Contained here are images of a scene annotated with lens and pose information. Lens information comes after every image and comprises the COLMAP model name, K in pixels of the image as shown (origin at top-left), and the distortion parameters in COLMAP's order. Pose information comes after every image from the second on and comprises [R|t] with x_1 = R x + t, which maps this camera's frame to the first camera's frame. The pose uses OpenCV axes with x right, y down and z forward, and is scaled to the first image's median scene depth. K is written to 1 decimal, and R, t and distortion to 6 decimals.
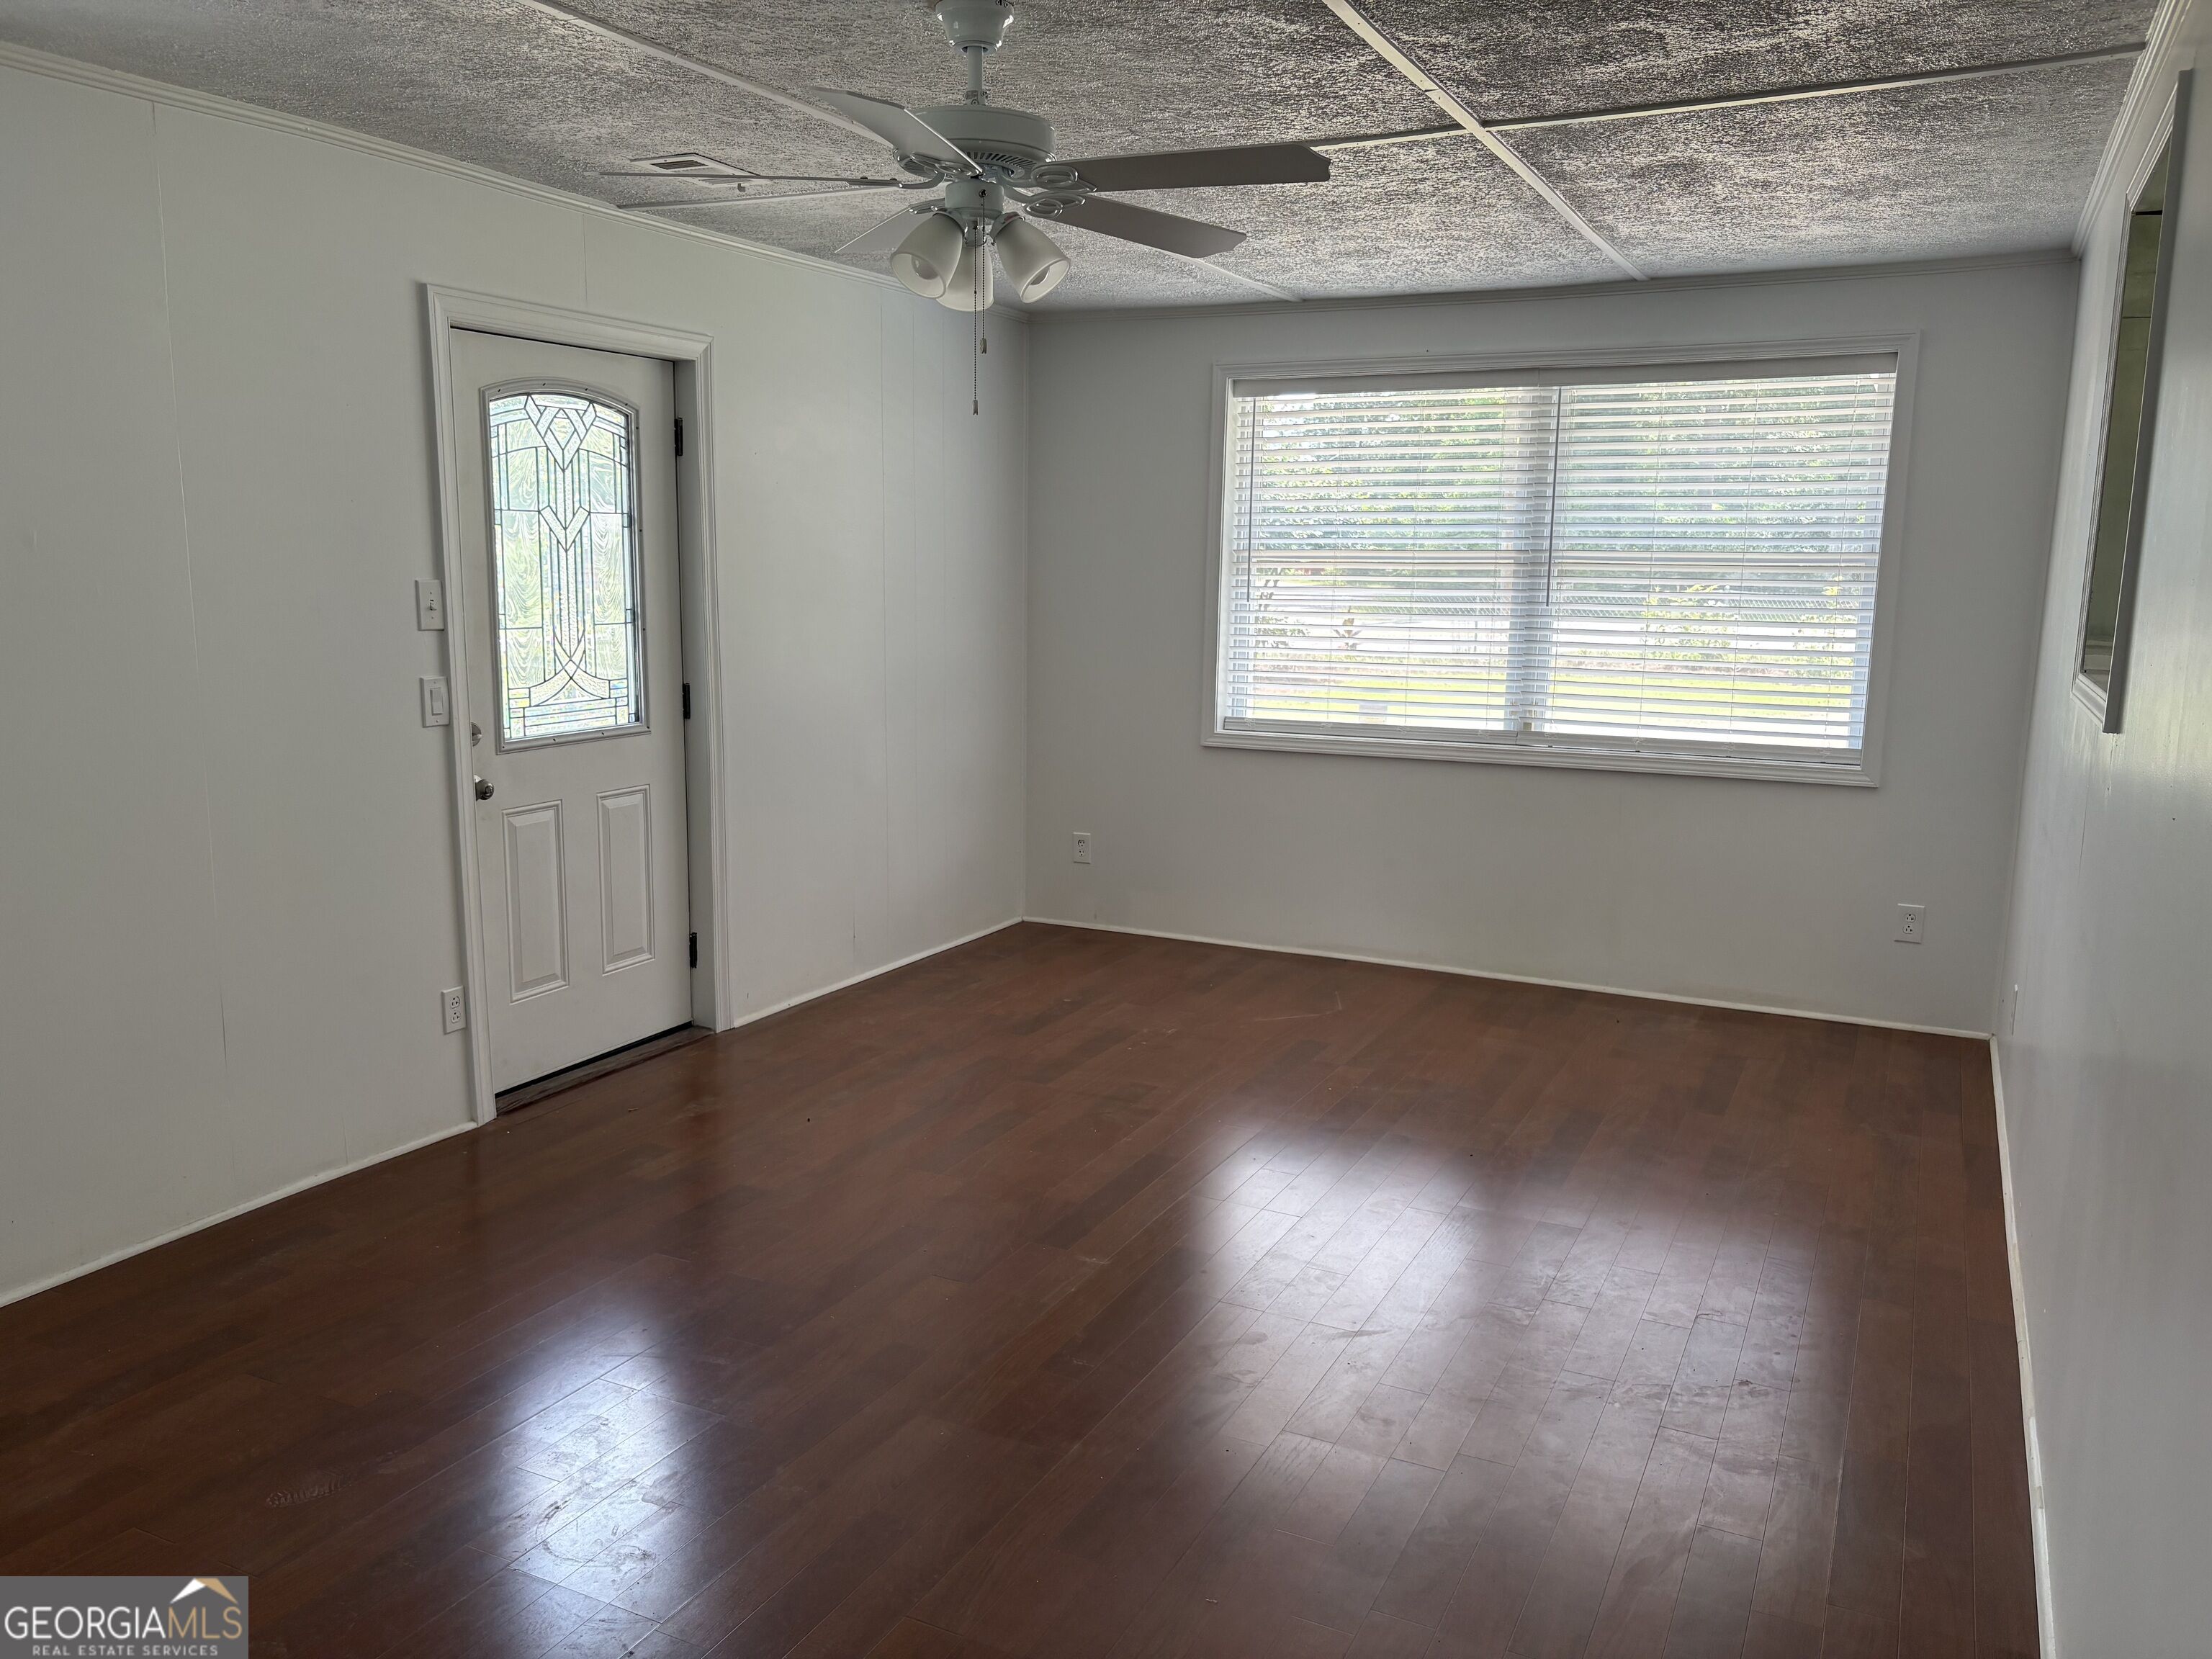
lens RADIAL K [[1687.4, 0, 1106.0], [0, 1687.4, 829.5], [0, 0, 1]] dist [0.004574, 0.000145]
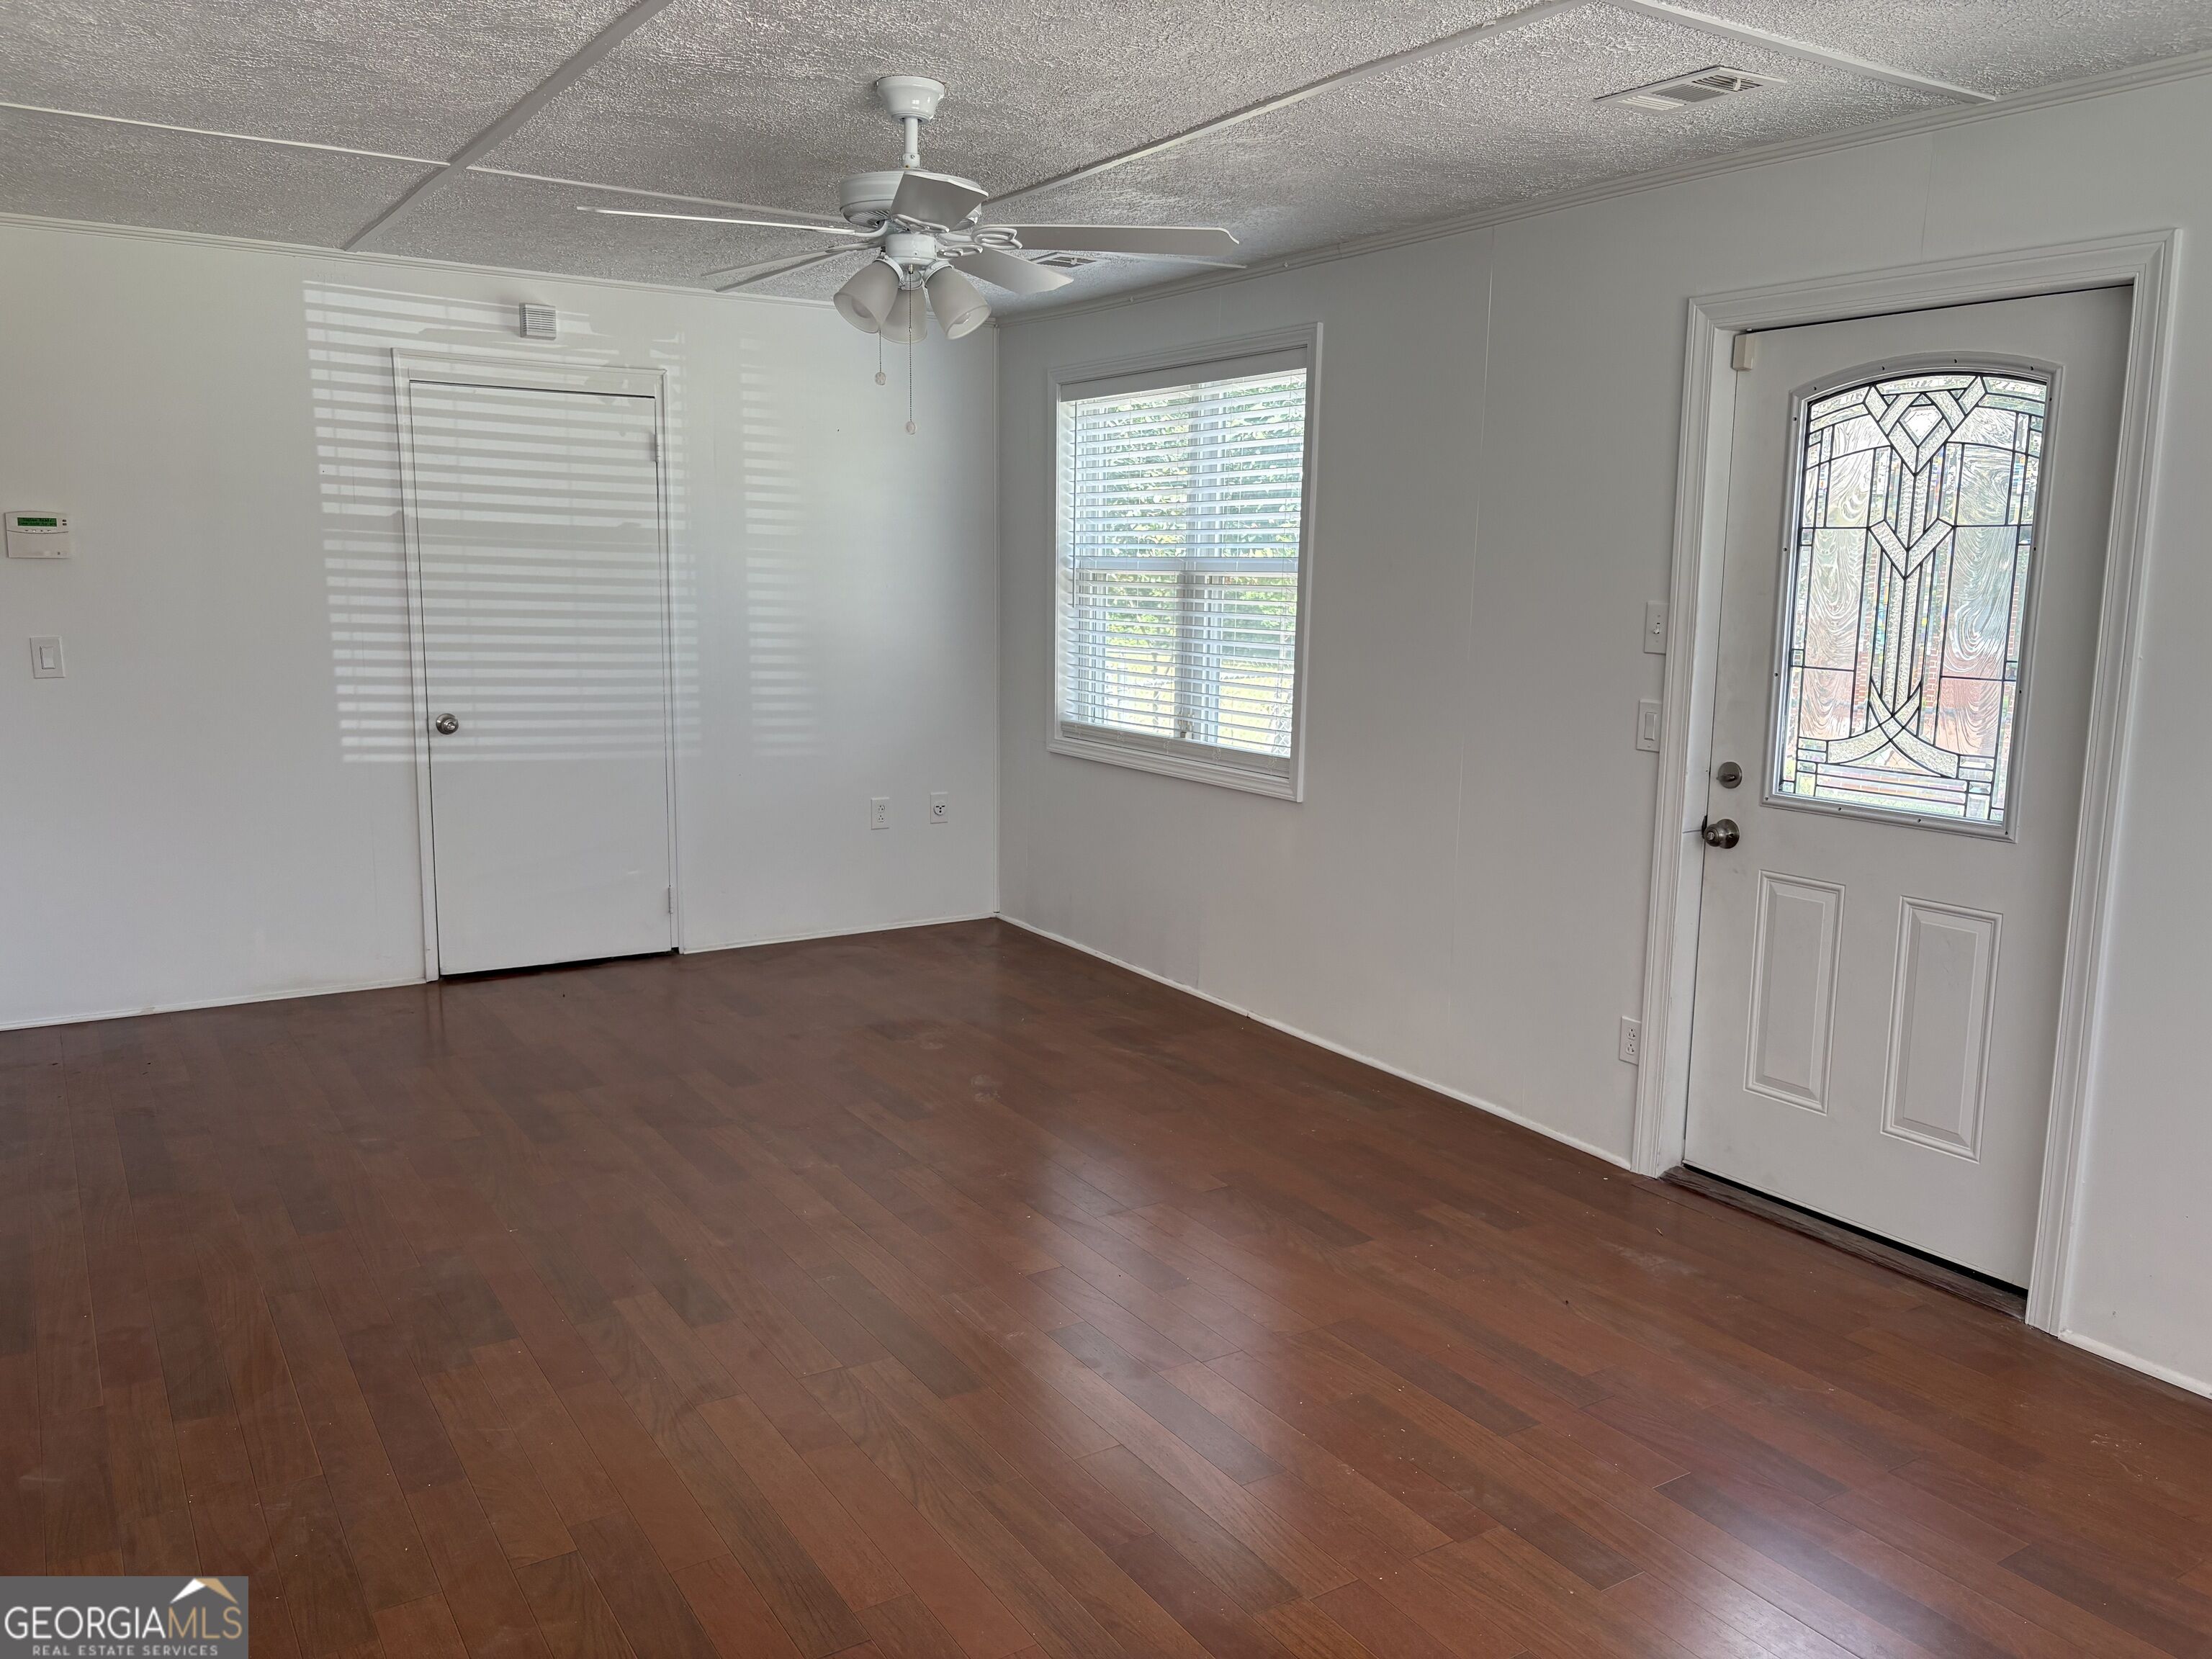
lens RADIAL K [[1666.1, 0, 1106.0], [0, 1666.1, 829.5], [0, 0, 1]] dist [0.005817, 0.006041]
pose [[-0.520910, 0.114256, -0.845930, 0.534921], [-0.161916, 0.959785, 0.229339, -0.170273], [0.838114, 0.256435, -0.481462, 1.092040]]
